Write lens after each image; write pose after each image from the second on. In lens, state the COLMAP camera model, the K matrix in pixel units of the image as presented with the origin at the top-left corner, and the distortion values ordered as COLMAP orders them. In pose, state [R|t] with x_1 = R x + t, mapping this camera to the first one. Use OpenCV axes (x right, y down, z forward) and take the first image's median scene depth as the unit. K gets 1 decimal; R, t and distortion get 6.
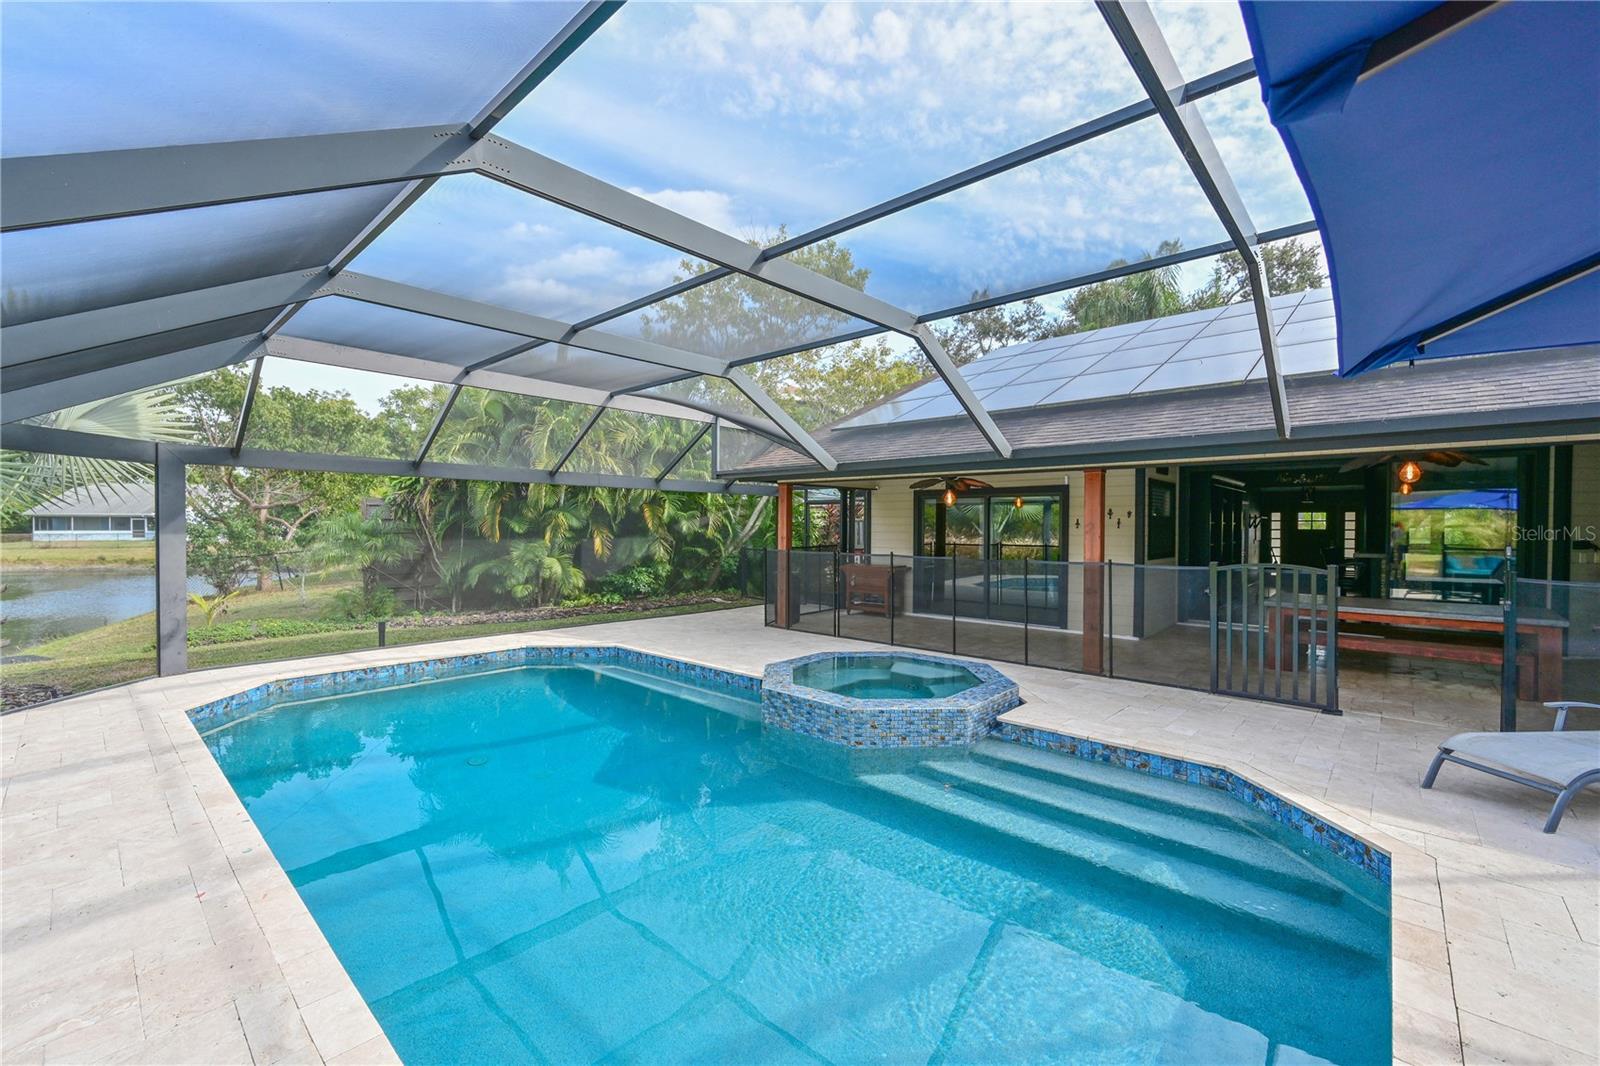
lens RADIAL K [[651.8, 0, 804.7], [0, 651.8, 528.8], [0, 0, 1]] dist [0.000372, -0.000546]
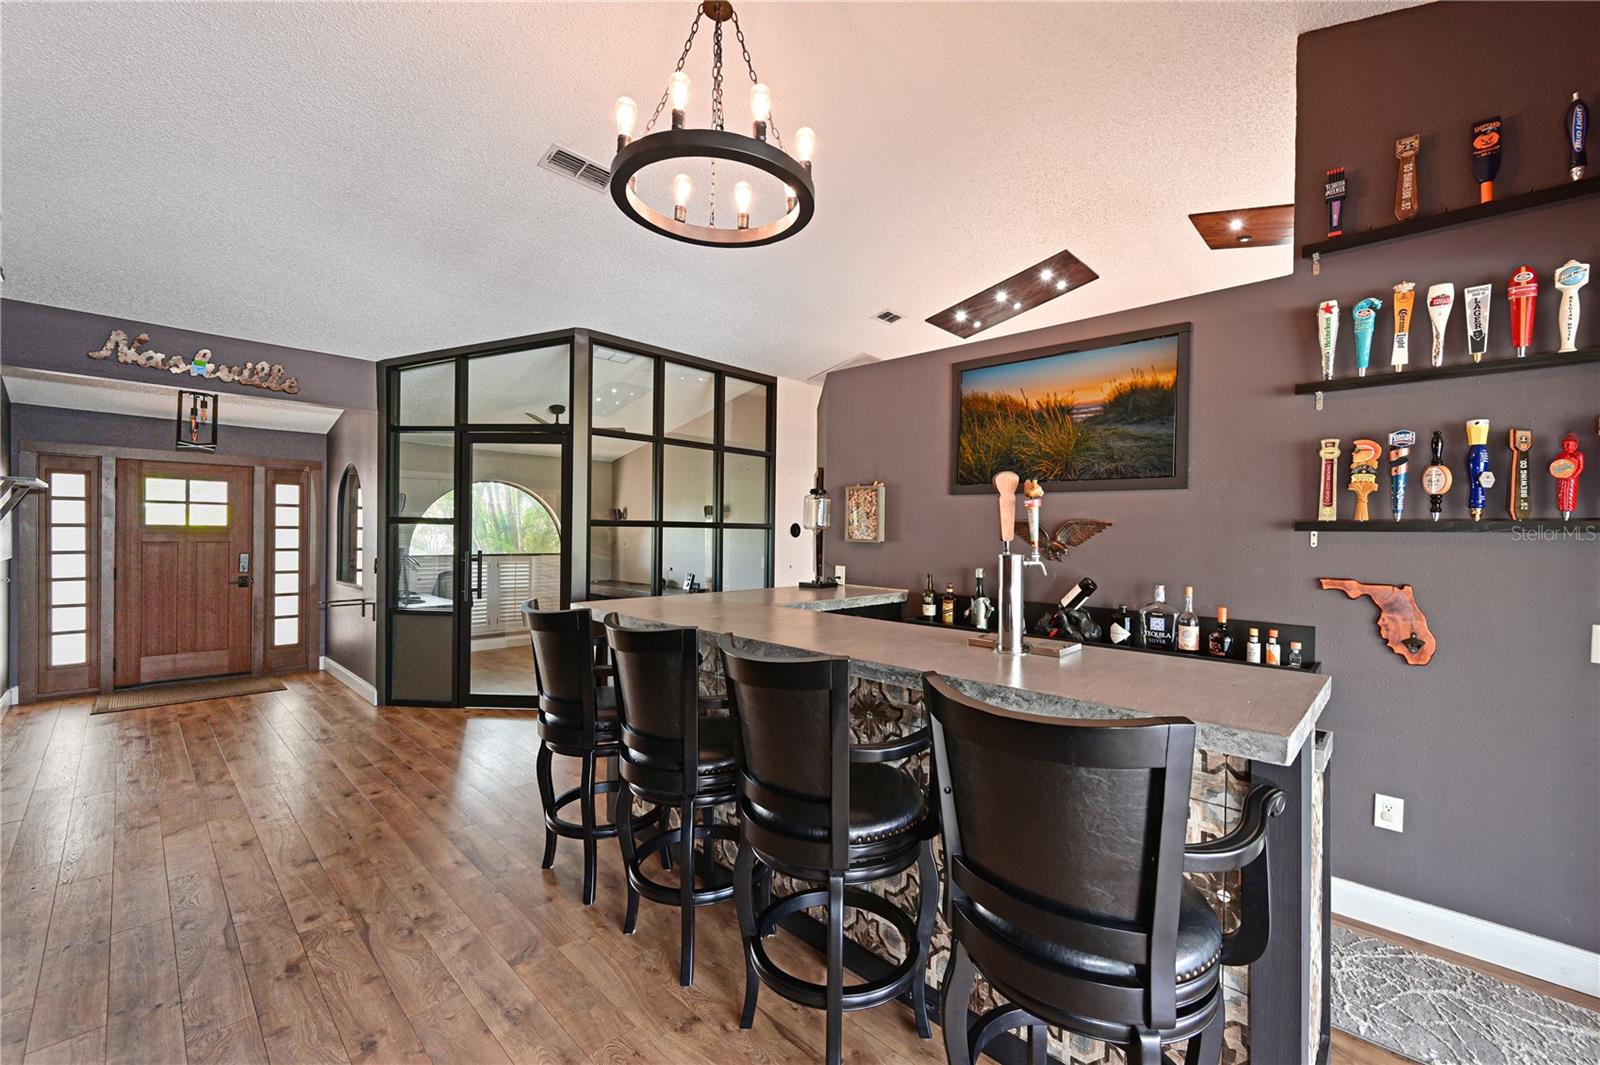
lens RADIAL K [[682.9, 0, 802.0], [0, 682.9, 537.4], [0, 0, 1]] dist [0.001193, -0.000400]
pose [[0.067475, -0.000919, 0.997721, 0.415466], [-0.003558, 0.999993, 0.001162, 0.005922], [-0.997715, -0.003628, 0.067471, 0.625224]]
